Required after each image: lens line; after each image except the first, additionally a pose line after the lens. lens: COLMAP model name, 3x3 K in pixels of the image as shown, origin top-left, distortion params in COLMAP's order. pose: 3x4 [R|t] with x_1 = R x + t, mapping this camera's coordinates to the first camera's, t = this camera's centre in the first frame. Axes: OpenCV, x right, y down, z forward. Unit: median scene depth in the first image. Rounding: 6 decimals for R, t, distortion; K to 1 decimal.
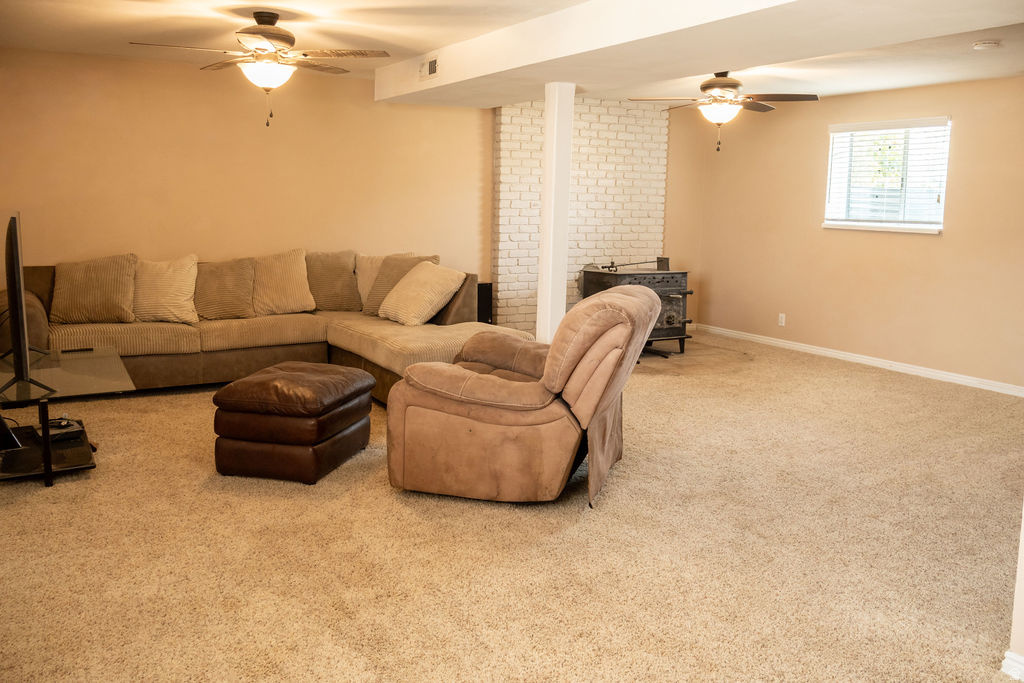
lens RADIAL K [[858.1, 0, 513.9], [0, 858.1, 345.0], [0, 0, 1]] dist [-0.012383, -0.000068]
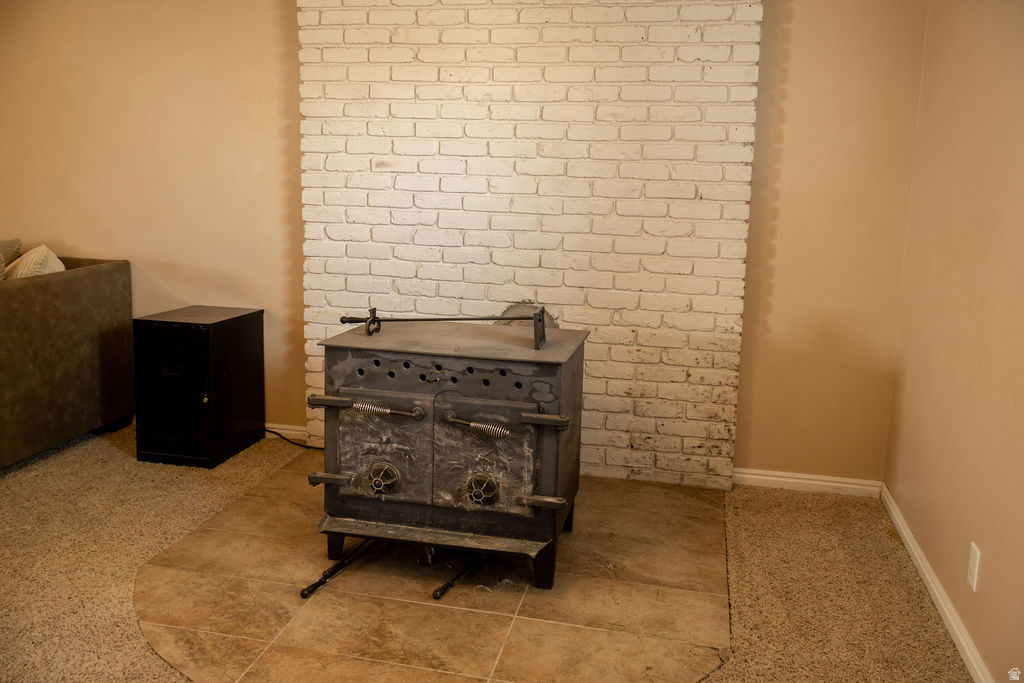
lens RADIAL K [[858.1, 0, 510.5], [0, 858.1, 331.8], [0, 0, 1]] dist [-0.012383, -0.000068]
pose [[0.748984, 0.128296, -0.650049, 0.387150], [-0.118698, 0.991184, 0.058860, -0.109205], [0.651870, 0.033075, 0.757609, 0.697927]]
